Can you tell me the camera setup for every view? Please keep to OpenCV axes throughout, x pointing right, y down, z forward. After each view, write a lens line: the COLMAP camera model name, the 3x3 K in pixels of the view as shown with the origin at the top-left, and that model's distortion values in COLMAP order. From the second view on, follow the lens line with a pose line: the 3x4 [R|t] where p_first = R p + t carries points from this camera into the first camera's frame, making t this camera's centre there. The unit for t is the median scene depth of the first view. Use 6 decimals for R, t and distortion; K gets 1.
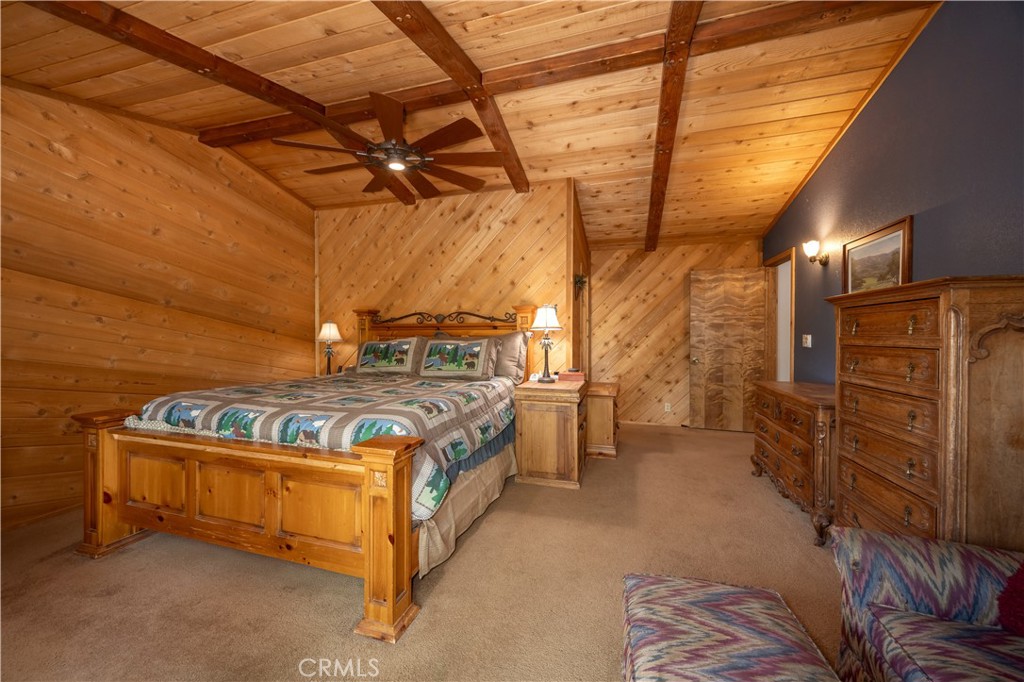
lens RADIAL K [[395.1, 0, 521.4], [0, 395.1, 339.9], [0, 0, 1]] dist [-0.007361, 0.000582]
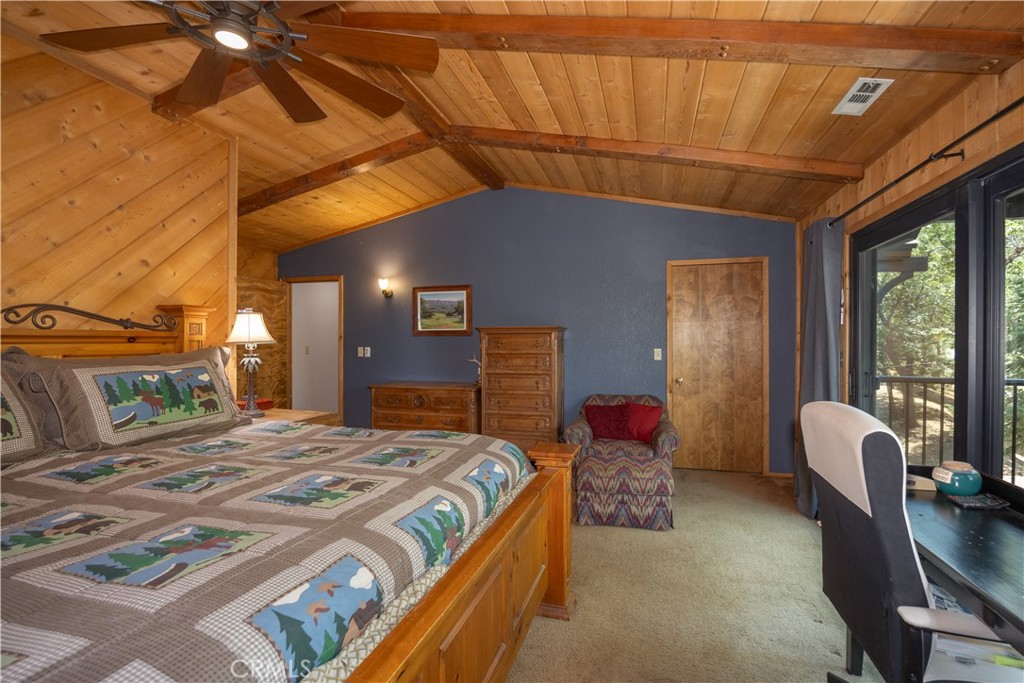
lens RADIAL K [[440.7, 0, 520.5], [0, 440.7, 341.8], [0, 0, 1]] dist [-0.013559, -0.000590]
pose [[-0.007368, 0.001858, 0.999971, -0.779575], [0.013715, 0.999904, -0.001757, -0.023069], [-0.999879, 0.013702, -0.007393, 0.532484]]
